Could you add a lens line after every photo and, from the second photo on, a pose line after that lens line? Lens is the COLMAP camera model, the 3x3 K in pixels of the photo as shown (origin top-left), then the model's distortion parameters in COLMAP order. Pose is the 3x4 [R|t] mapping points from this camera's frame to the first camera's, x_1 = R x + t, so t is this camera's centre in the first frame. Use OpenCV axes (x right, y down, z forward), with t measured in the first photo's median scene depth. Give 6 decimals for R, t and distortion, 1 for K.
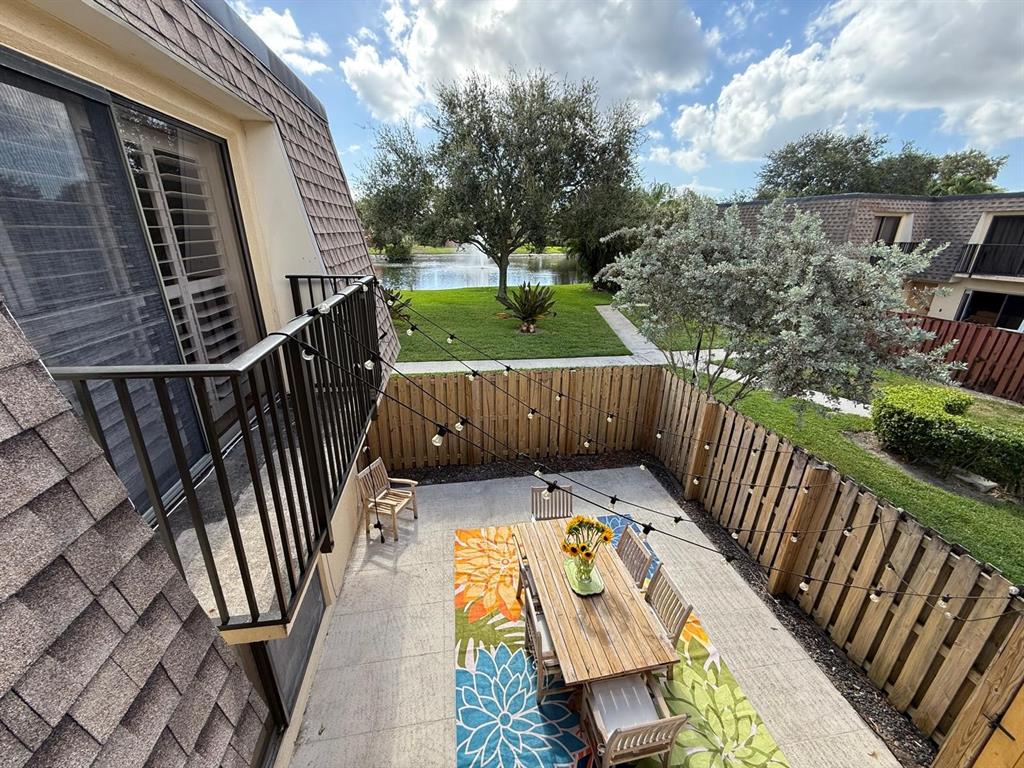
lens RADIAL K [[411.6, 0, 505.7], [0, 411.6, 378.4], [0, 0, 1]] dist [-0.001312, 0.000039]
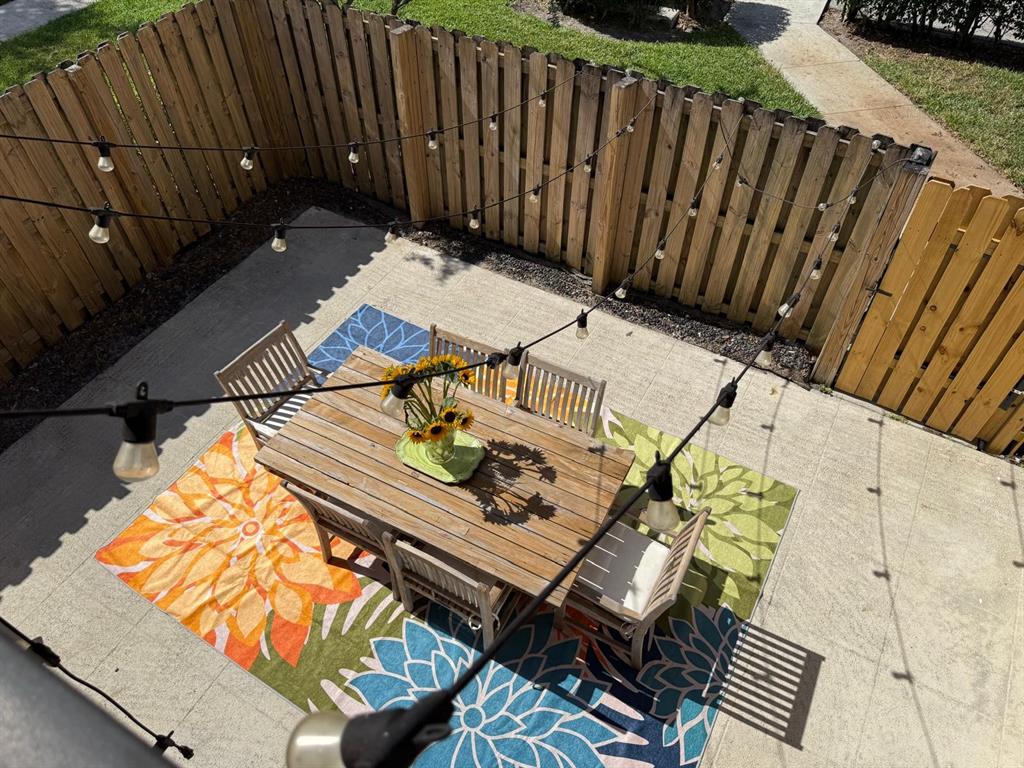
lens RADIAL K [[733.0, 0, 516.2], [0, 733.0, 381.7], [0, 0, 1]] dist [0.023075, -0.015735]
pose [[0.617410, -0.594379, 0.515284, -0.180702], [0.277848, 0.777598, 0.564041, -0.103669], [-0.735938, -0.205074, 0.645244, 0.302010]]
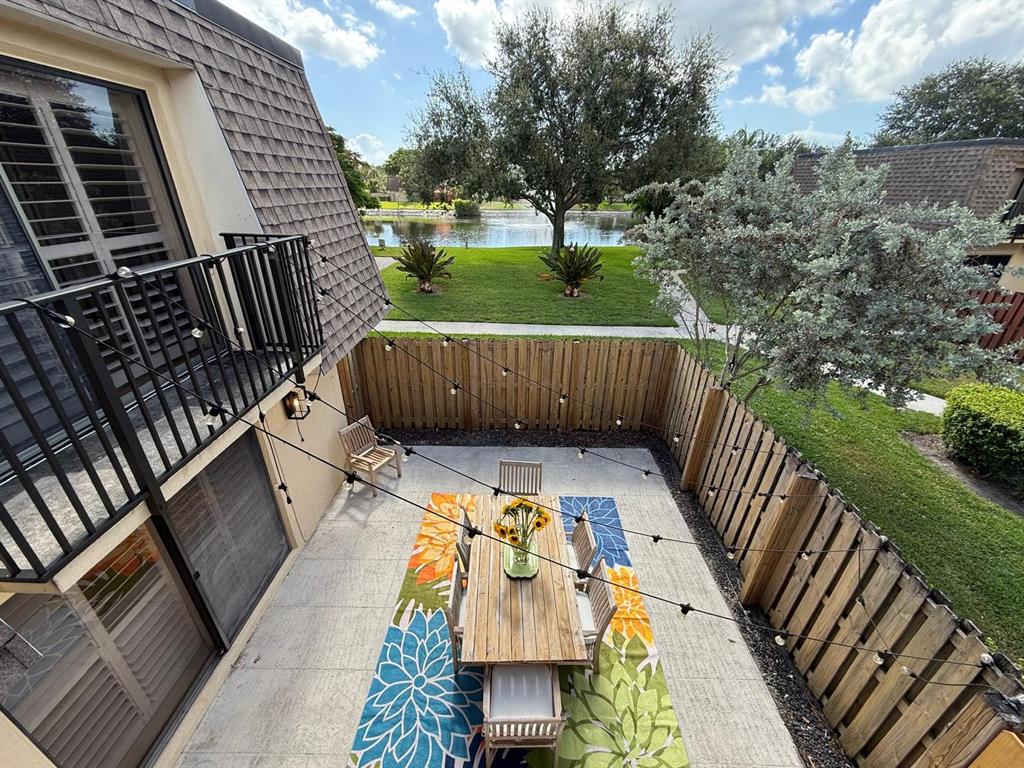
lens RADIAL K [[411.6, 0, 507.7], [0, 411.6, 378.8], [0, 0, 1]] dist [-0.001312, 0.000039]
pose [[0.985332, 0.074884, -0.153339, 0.258767], [-0.059959, 0.993204, 0.099751, -0.030836], [0.159767, -0.089094, 0.983126, 0.074644]]
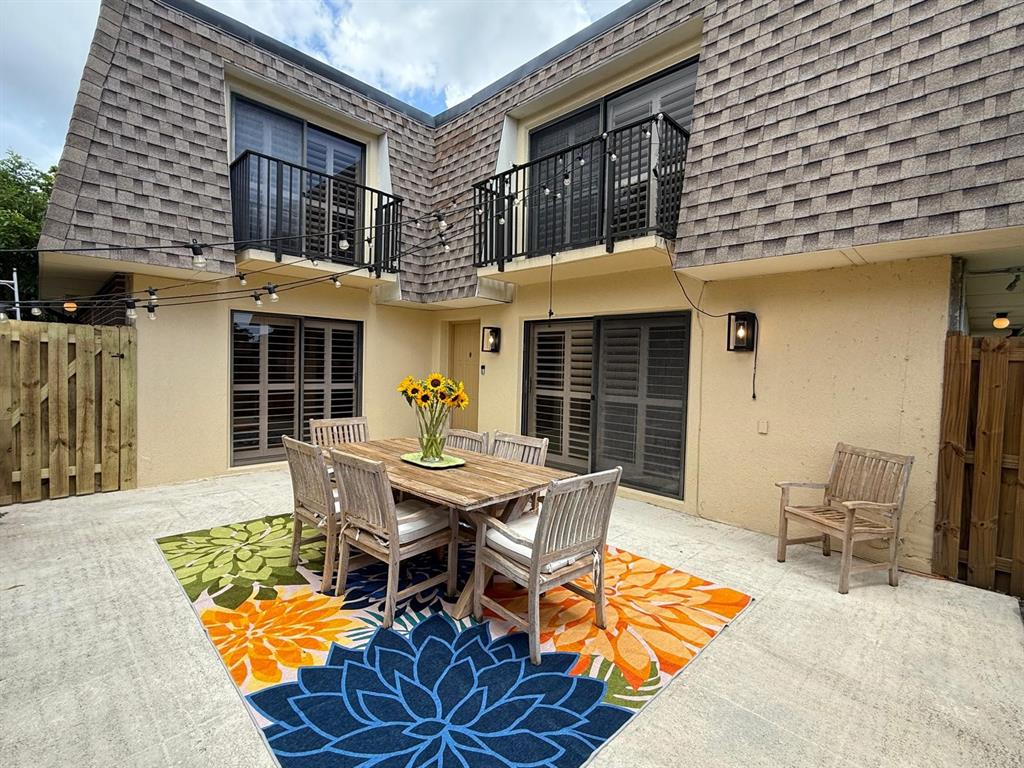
lens RADIAL K [[472.5, 0, 508.5], [0, 472.5, 380.8], [0, 0, 1]] dist [-0.000935, -0.000044]
pose [[-0.806291, -0.005163, -0.591496, 0.522191], [-0.232546, 0.922213, 0.308942, 0.076309], [0.543891, 0.386647, -0.744773, 1.512638]]
